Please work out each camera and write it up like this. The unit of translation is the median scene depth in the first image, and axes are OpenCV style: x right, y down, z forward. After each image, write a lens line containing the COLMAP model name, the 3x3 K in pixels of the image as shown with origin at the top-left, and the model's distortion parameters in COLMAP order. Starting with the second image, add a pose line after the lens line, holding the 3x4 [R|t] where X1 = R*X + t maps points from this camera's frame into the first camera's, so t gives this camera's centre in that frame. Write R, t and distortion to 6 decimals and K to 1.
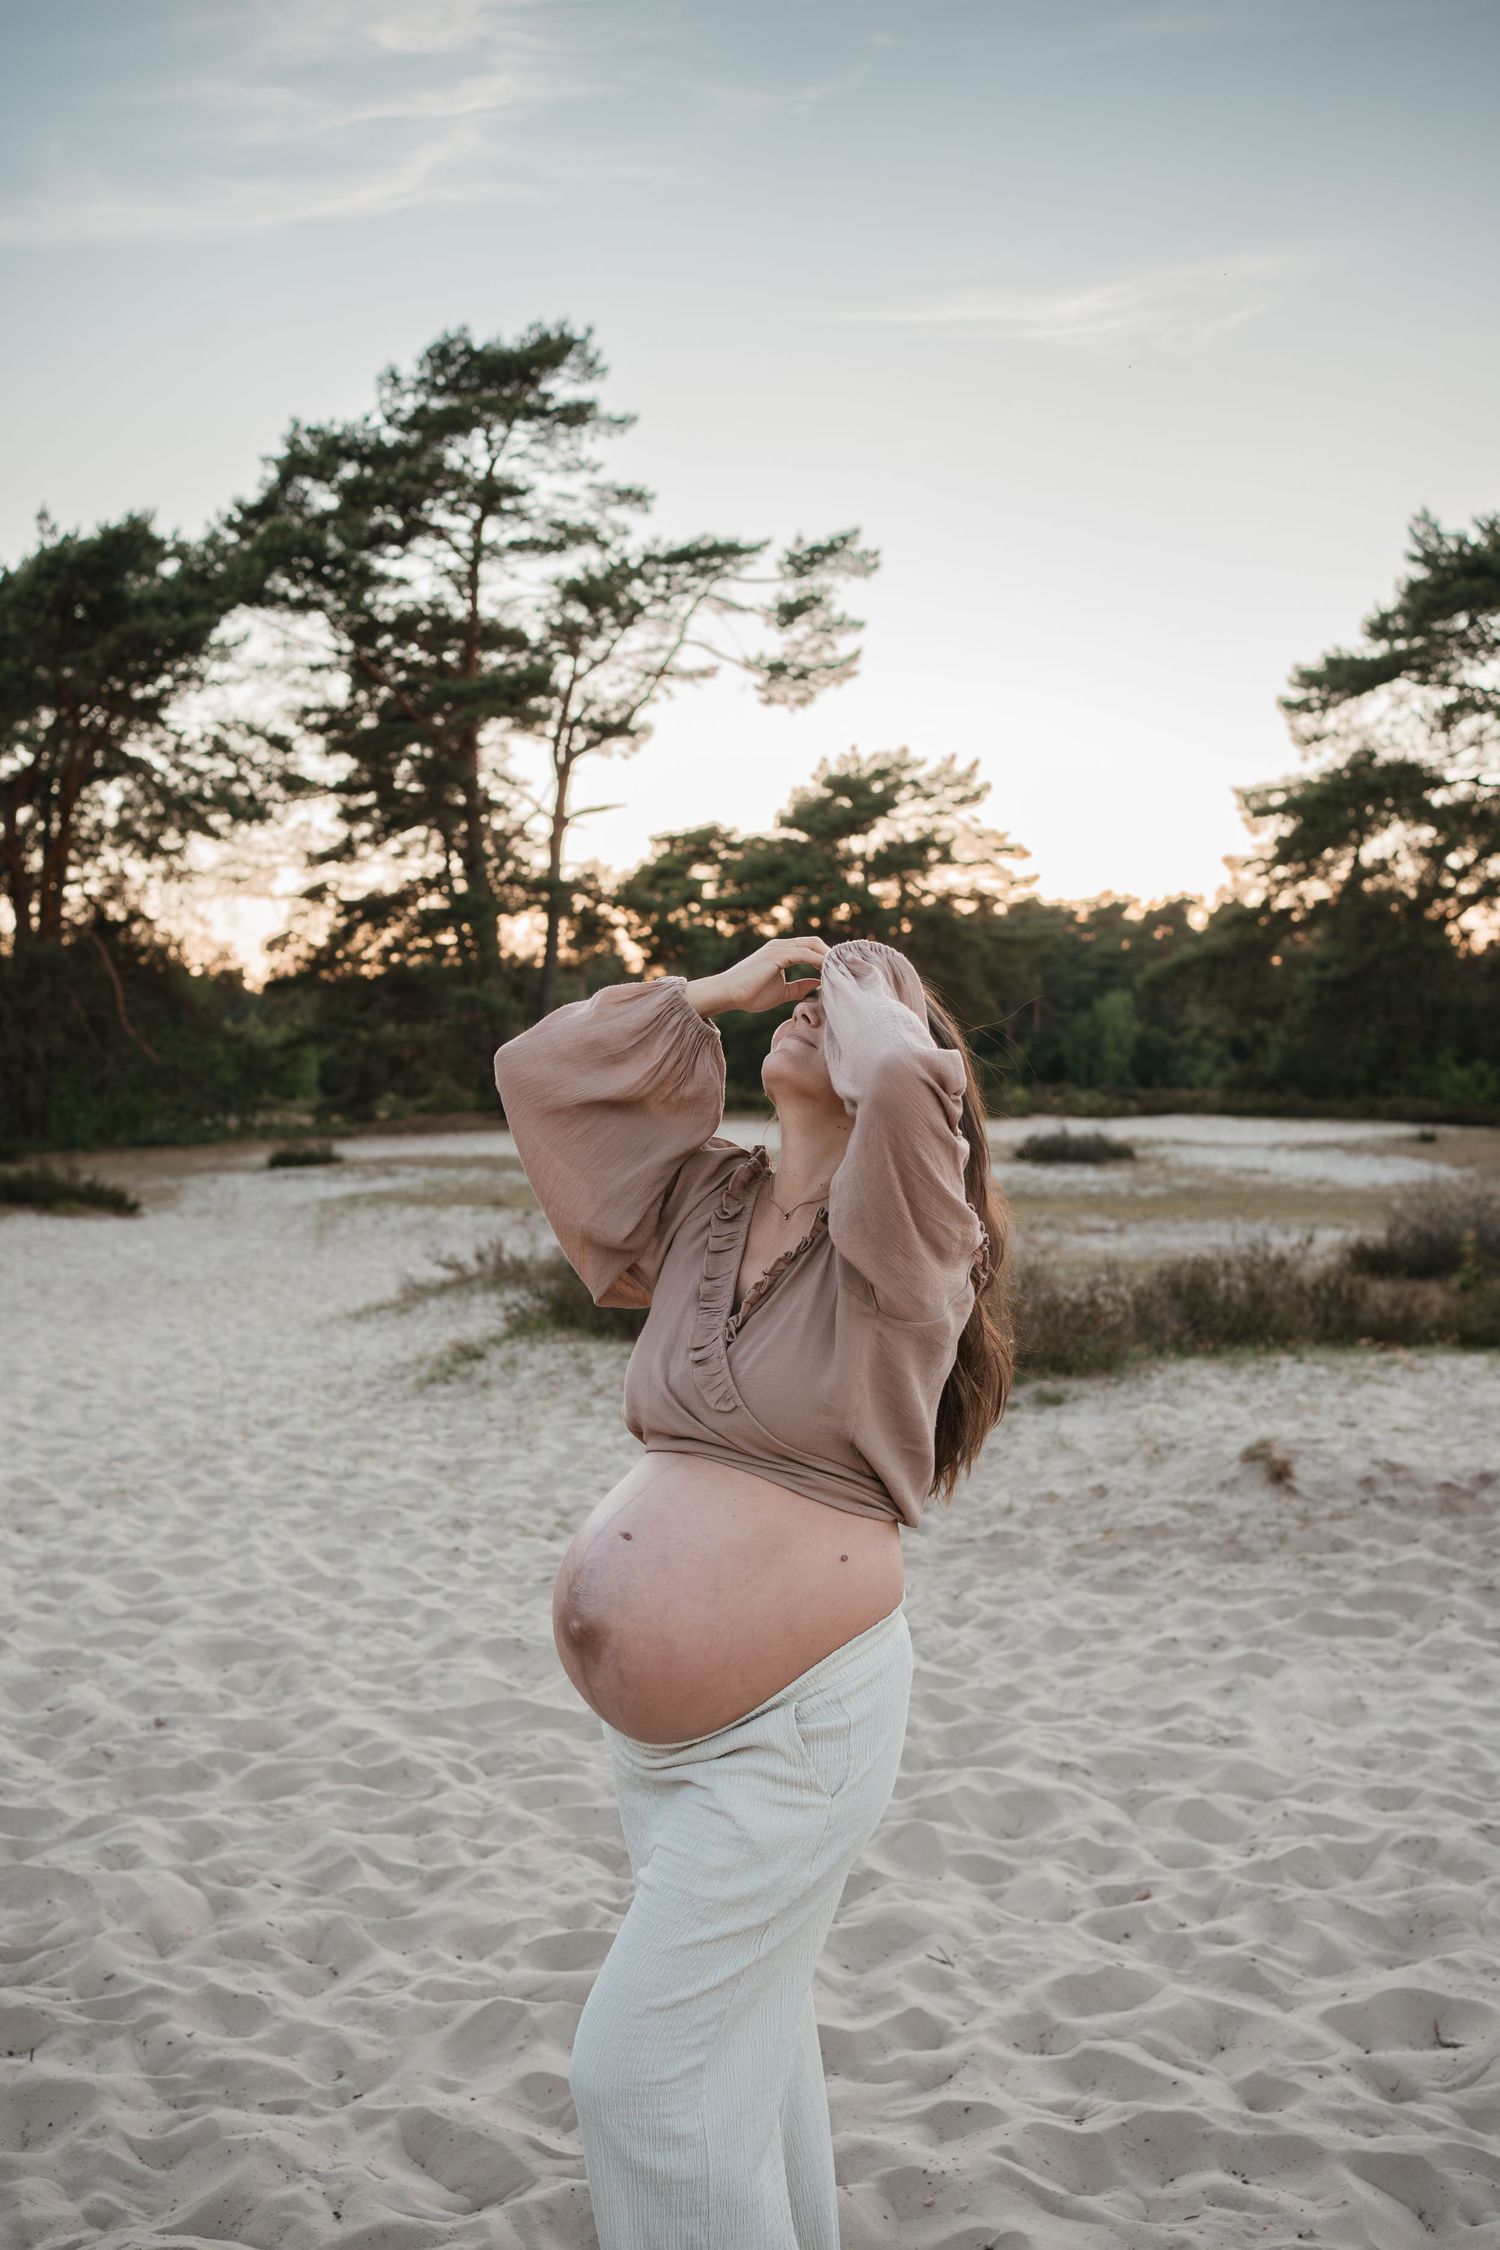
lens RADIAL K [[2483.4, 0, 830.2], [0, 2483.4, 1126.4], [0, 0, 1]] dist [-0.075964, 0.011387]
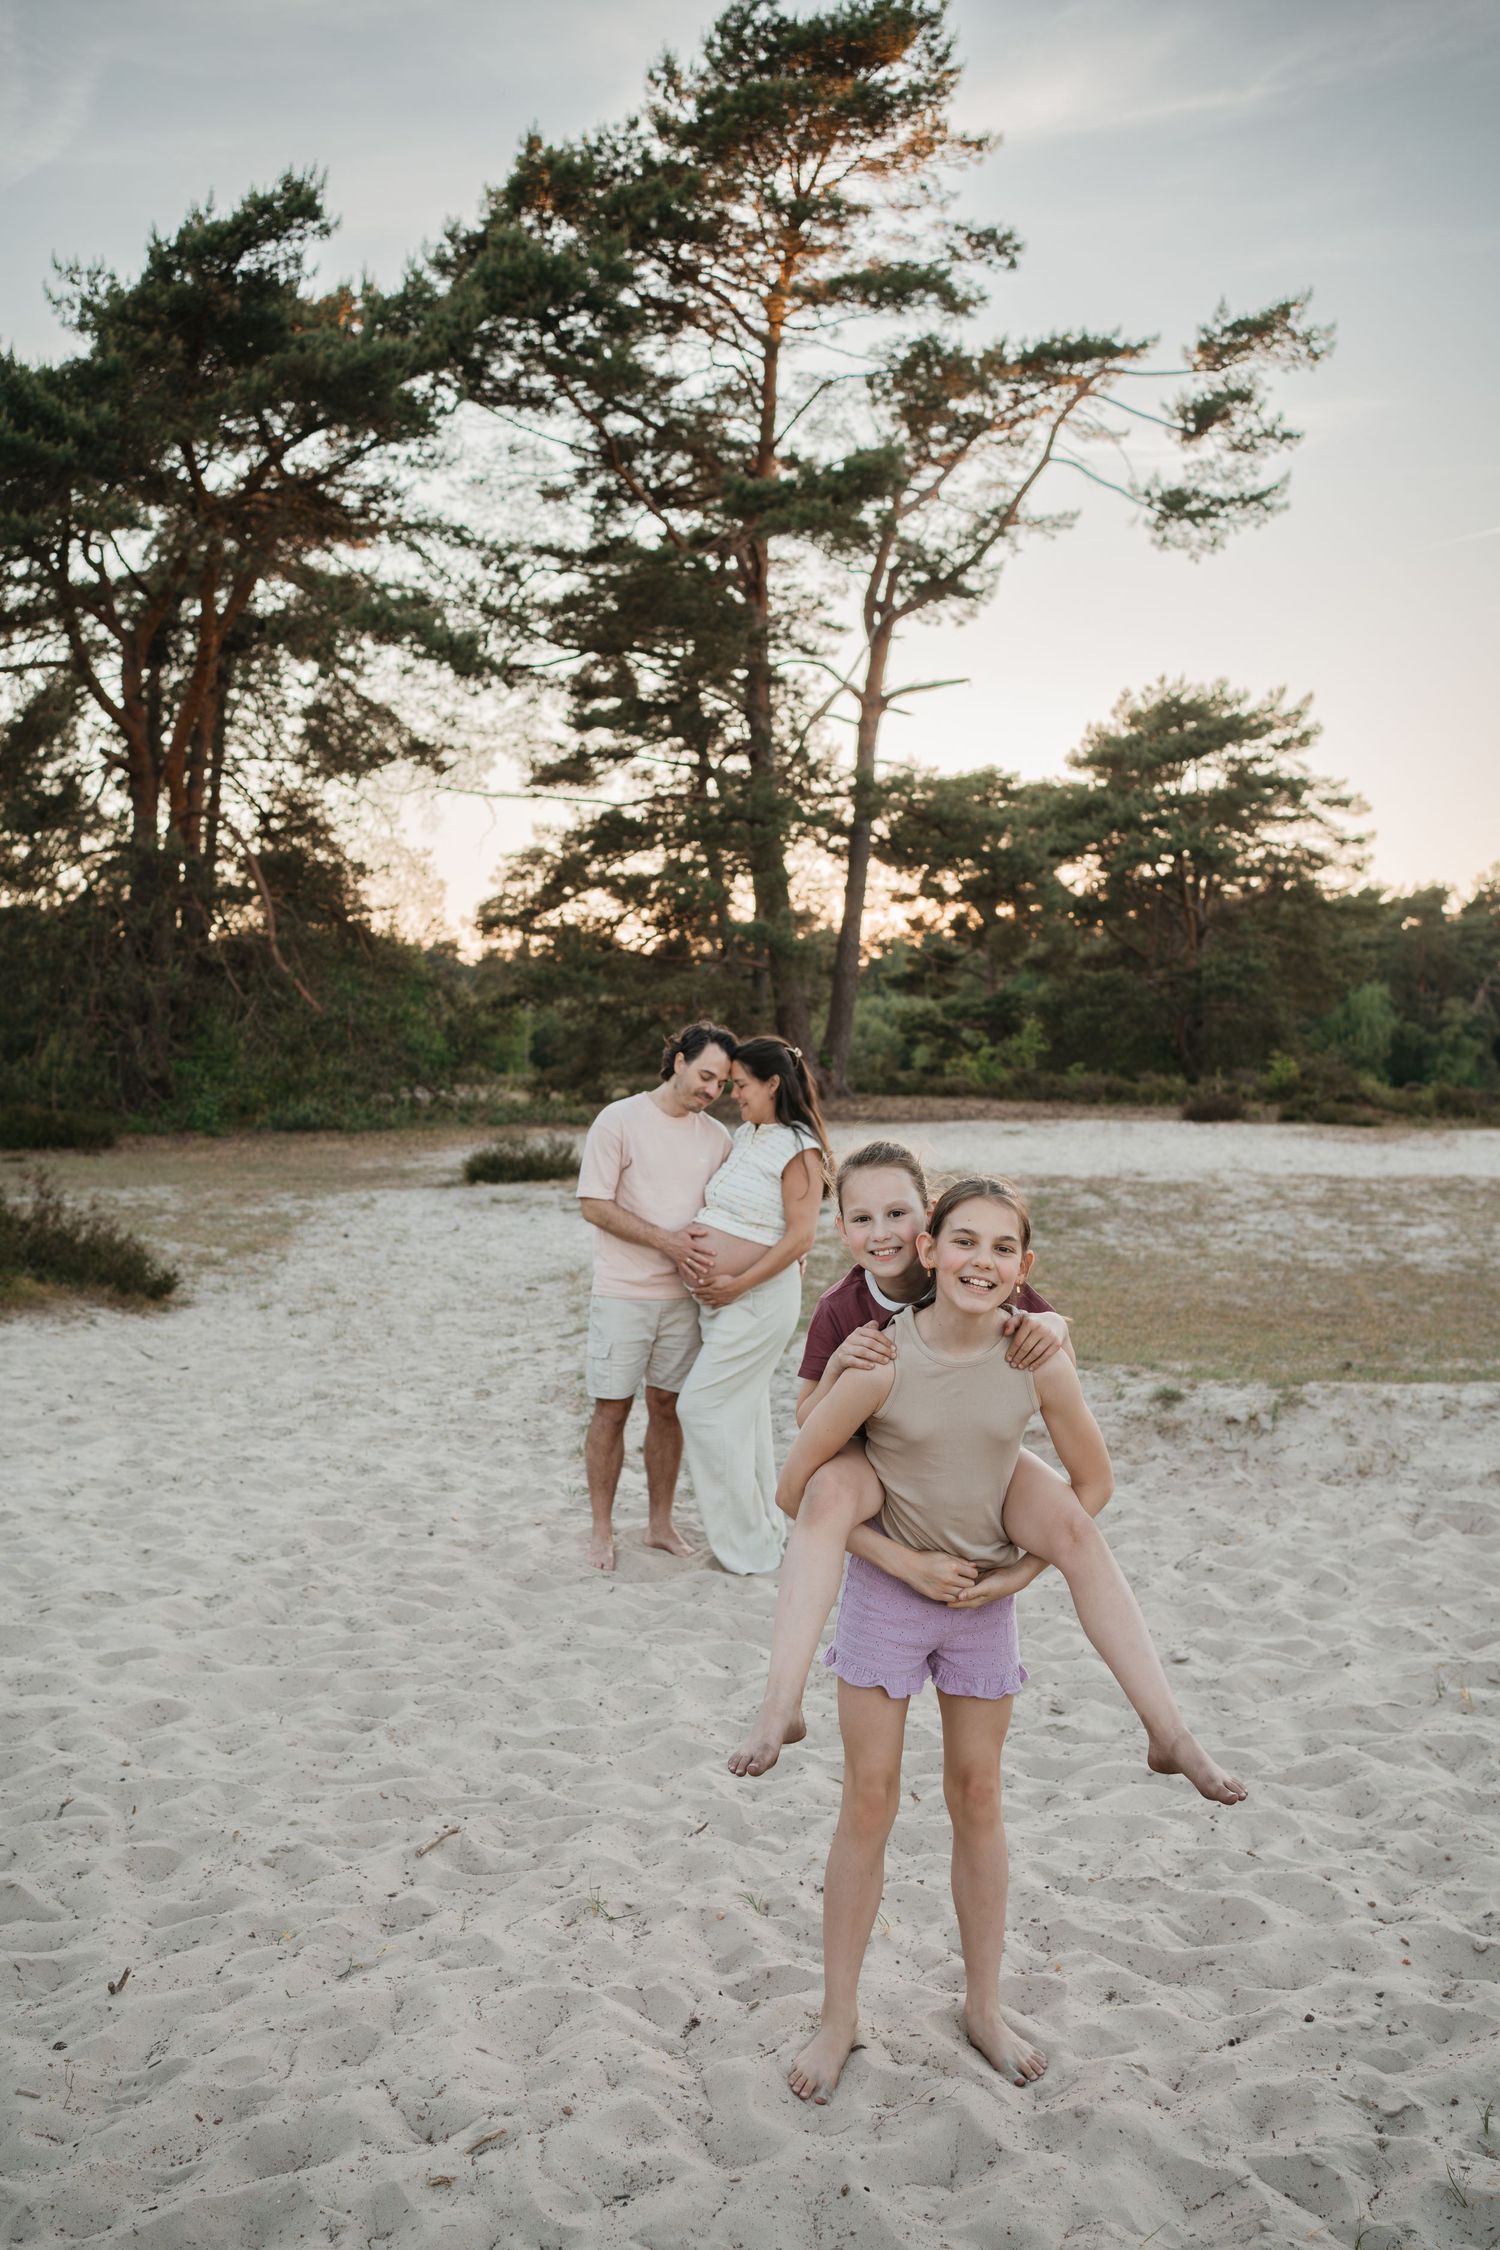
lens RADIAL K [[2280.2, 0, 750.0], [0, 2280.2, 1125.0], [0, 0, 1]] dist [-0.001041, 0.002237]
pose [[0.994003, 0.031645, -0.104675, -0.069800], [-0.030914, 0.999485, 0.008605, -0.002481], [0.104893, -0.005318, 0.994469, 0.317190]]
